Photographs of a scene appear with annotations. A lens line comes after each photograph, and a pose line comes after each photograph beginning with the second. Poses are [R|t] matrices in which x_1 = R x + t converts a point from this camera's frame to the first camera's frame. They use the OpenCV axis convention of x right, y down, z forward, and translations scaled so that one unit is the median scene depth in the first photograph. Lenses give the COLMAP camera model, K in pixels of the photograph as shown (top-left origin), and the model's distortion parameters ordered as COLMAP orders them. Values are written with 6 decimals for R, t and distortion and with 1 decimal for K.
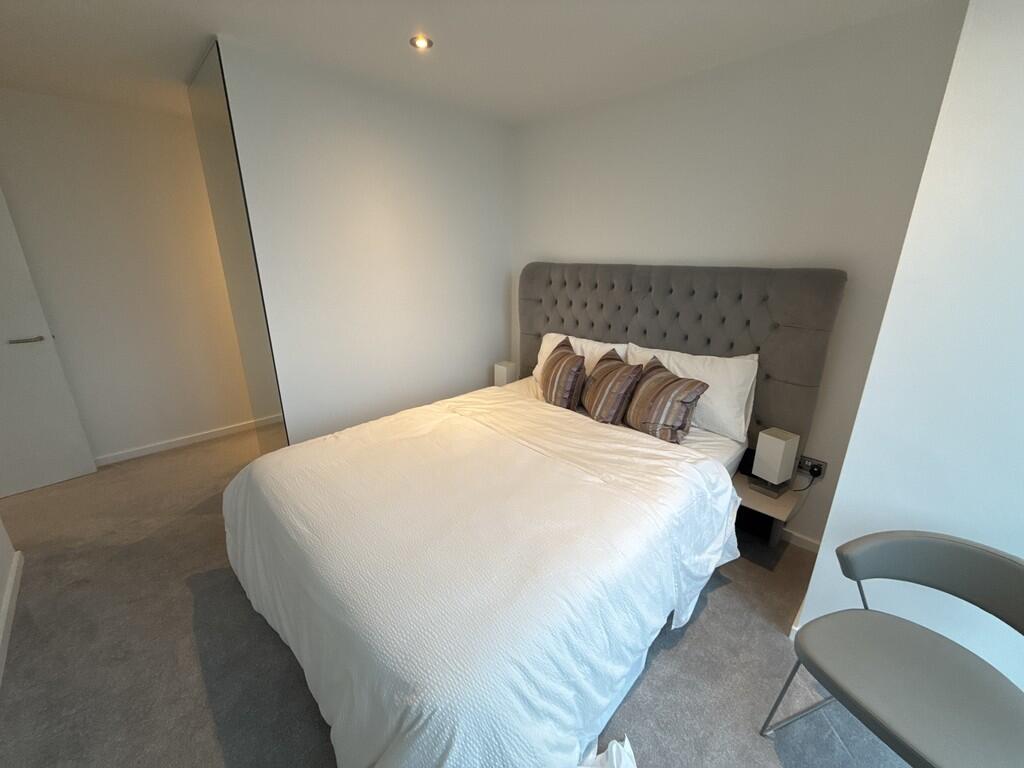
lens RADIAL K [[408.9, 0, 507.6], [0, 408.9, 385.6], [0, 0, 1]] dist [0.003838, -0.000948]
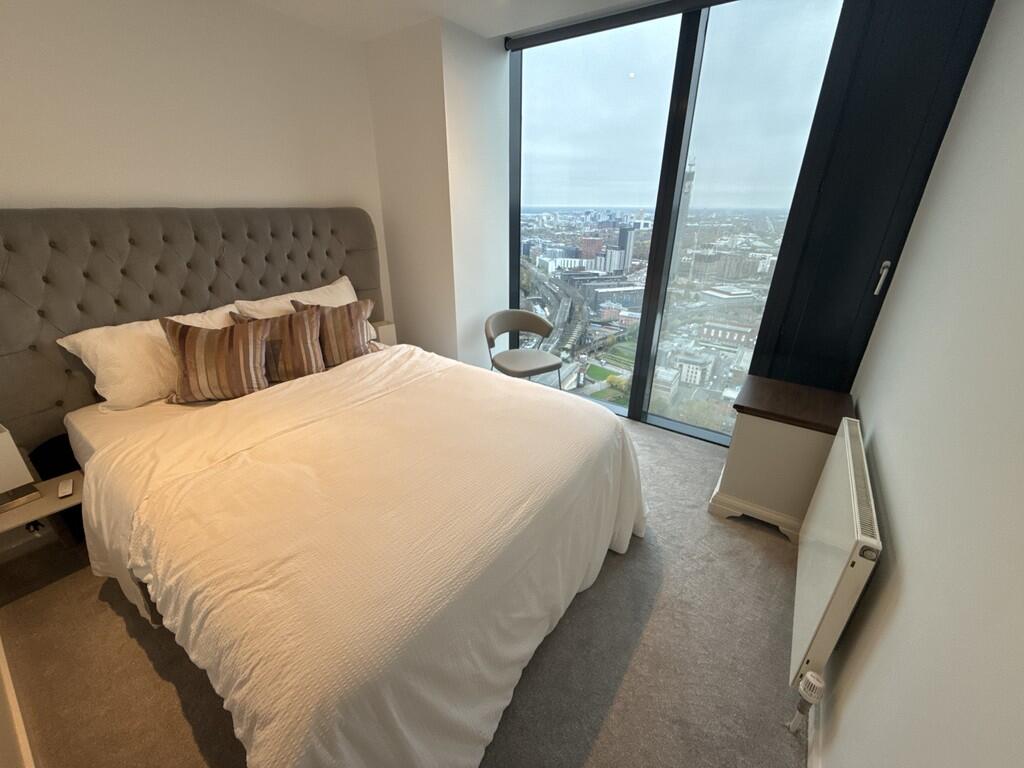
lens RADIAL K [[408.9, 0, 510.0], [0, 408.9, 379.3], [0, 0, 1]] dist [0.003838, -0.000948]
pose [[-0.164711, -0.399141, 0.901974, -0.744314], [0.282590, 0.857033, 0.430858, -0.193164], [-0.944994, 0.325856, -0.028370, 0.583914]]
